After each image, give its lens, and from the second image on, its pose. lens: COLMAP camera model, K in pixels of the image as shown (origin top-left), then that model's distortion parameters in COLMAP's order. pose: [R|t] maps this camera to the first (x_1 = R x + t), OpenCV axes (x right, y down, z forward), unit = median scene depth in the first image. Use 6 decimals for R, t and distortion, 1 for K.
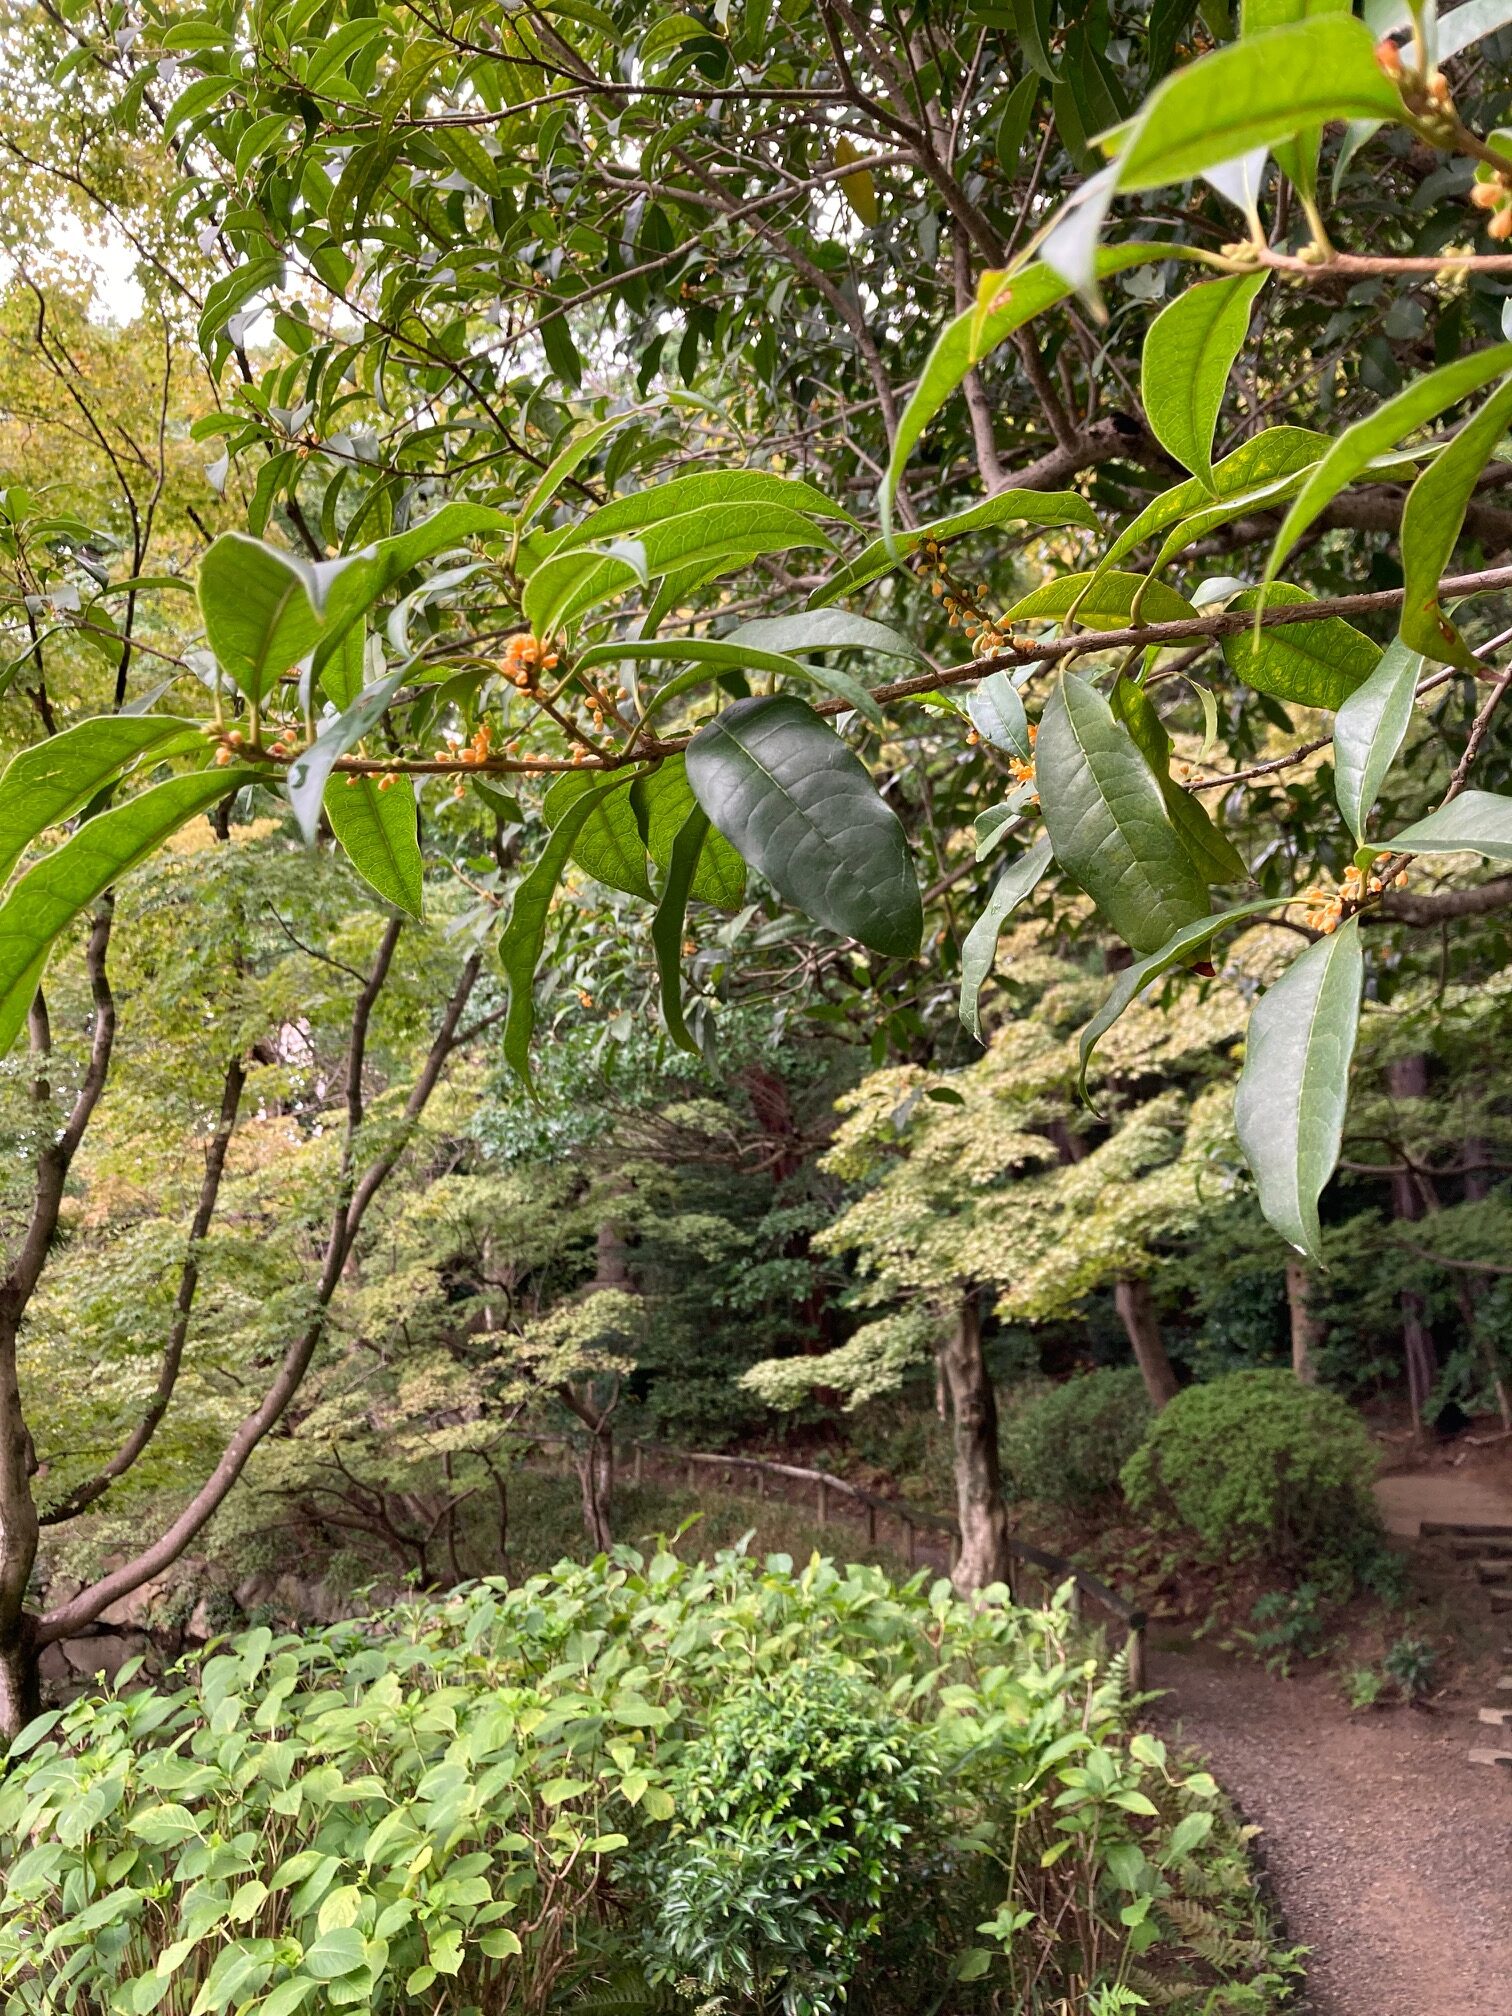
lens RADIAL K [[1447.4, 0, 756.0], [0, 1447.4, 1008.0], [0, 0, 1]] dist [-0.010562, -0.005030]
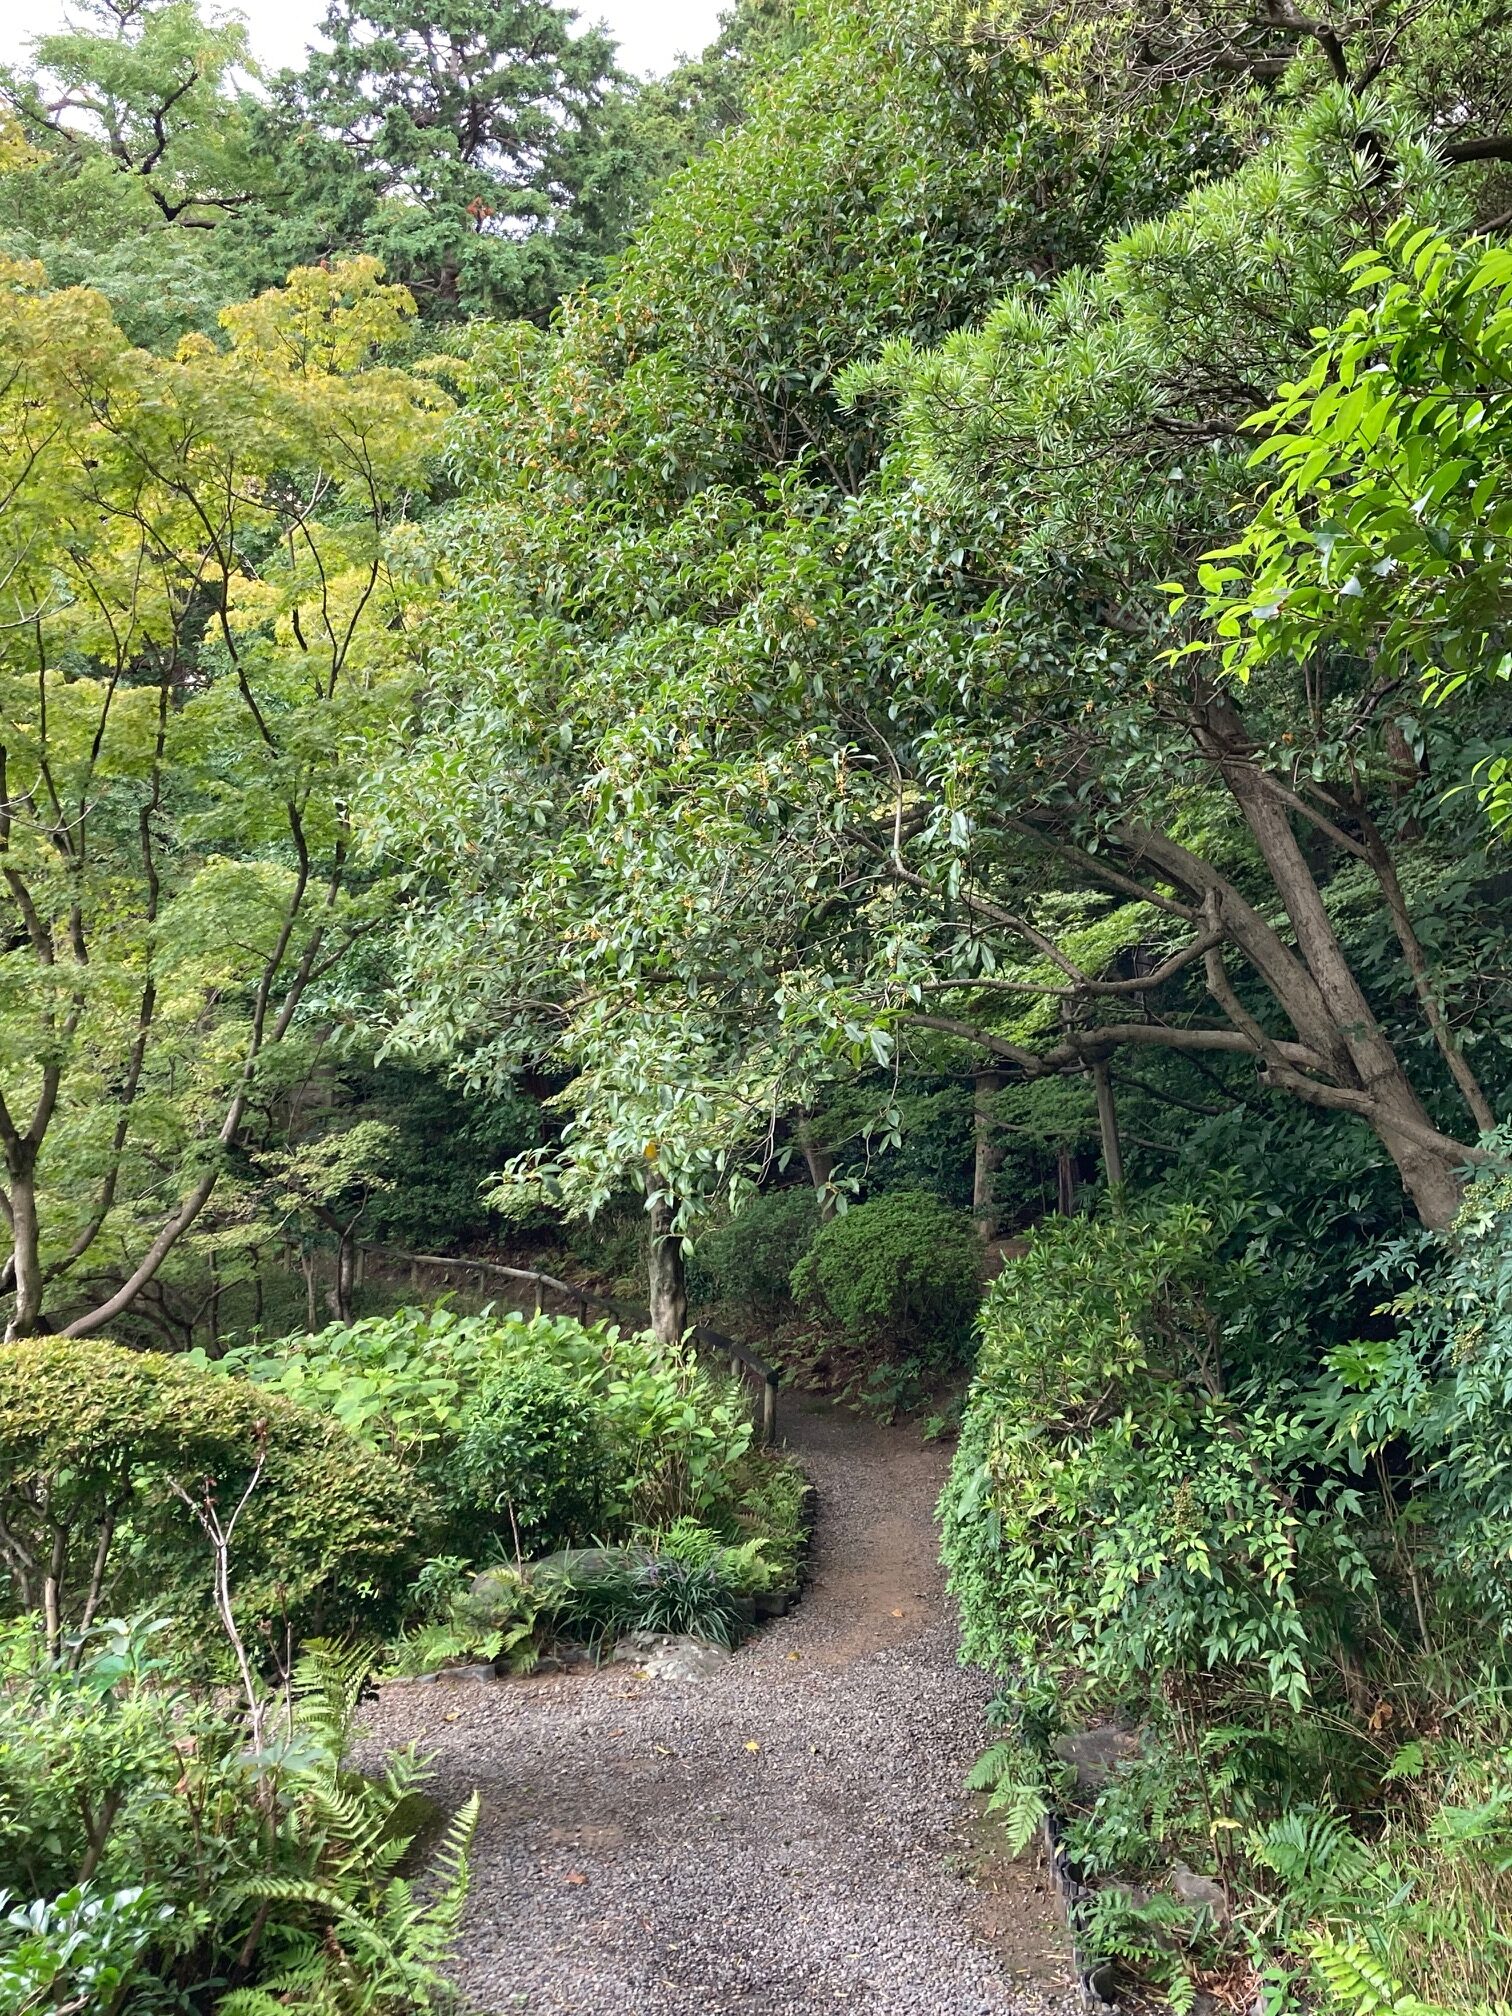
lens RADIAL K [[2062.4, 0, 756.0], [0, 2062.4, 1008.0], [0, 0, 1]] dist [0.006070, -0.000062]
pose [[0.988812, 0.032035, 0.145689, -0.055215], [-0.056861, 0.983875, 0.169580, -0.308747], [-0.137907, -0.175967, 0.974688, -1.047464]]
